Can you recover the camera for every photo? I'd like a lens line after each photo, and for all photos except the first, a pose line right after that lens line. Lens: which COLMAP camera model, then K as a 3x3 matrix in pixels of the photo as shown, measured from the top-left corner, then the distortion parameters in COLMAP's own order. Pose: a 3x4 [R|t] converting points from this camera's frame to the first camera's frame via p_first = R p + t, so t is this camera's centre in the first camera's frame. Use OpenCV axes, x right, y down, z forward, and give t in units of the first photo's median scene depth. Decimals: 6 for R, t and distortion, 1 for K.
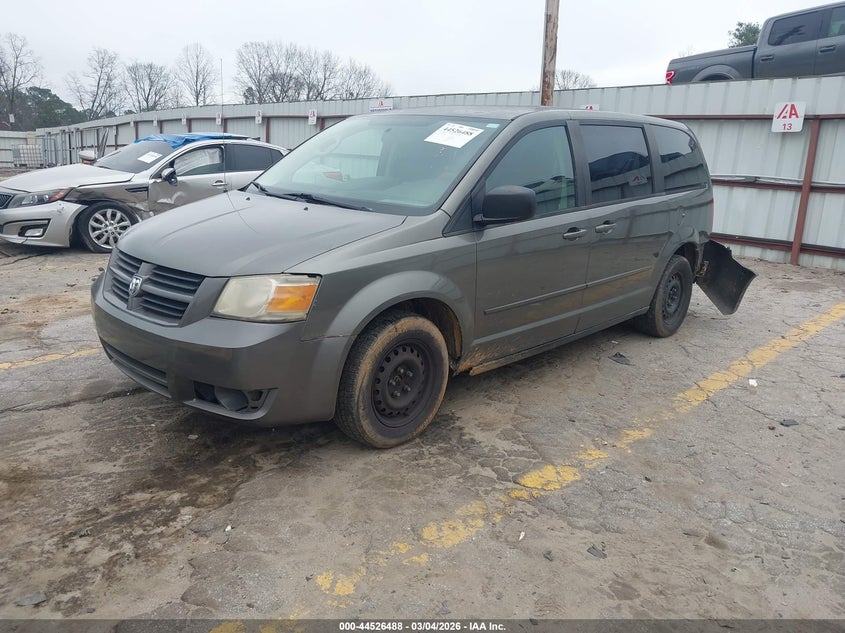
lens RADIAL K [[695.0, 0, 422.5], [0, 695.0, 316.5], [0, 0, 1]] dist [0.008434, -0.000921]
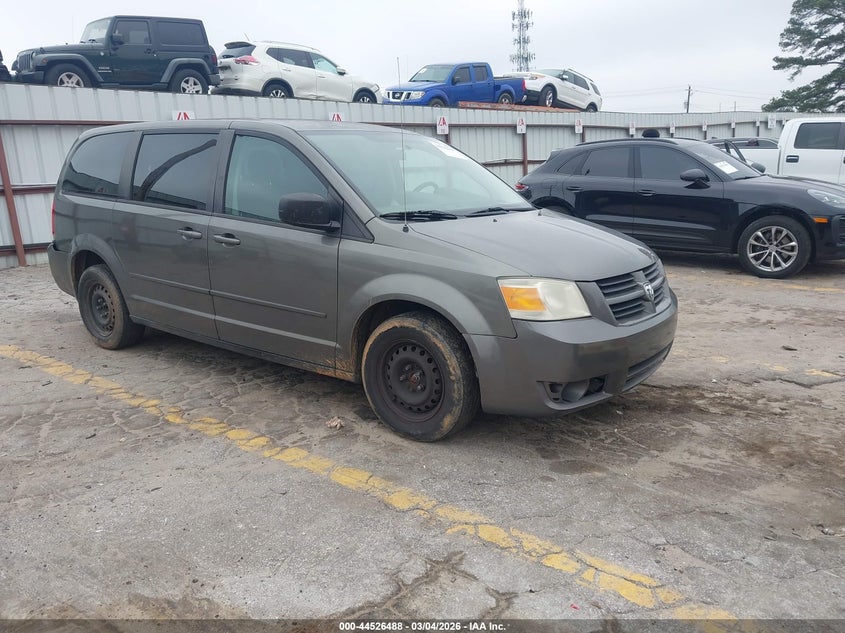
lens RADIAL K [[690.9, 0, 422.5], [0, 690.9, 316.5], [0, 0, 1]] dist [-0.075564, 0.005512]
pose [[-0.133550, -0.266114, 0.954645, -1.277121], [0.252701, 0.922289, 0.292446, -0.368684], [-0.958283, 0.280297, -0.055924, 1.289580]]
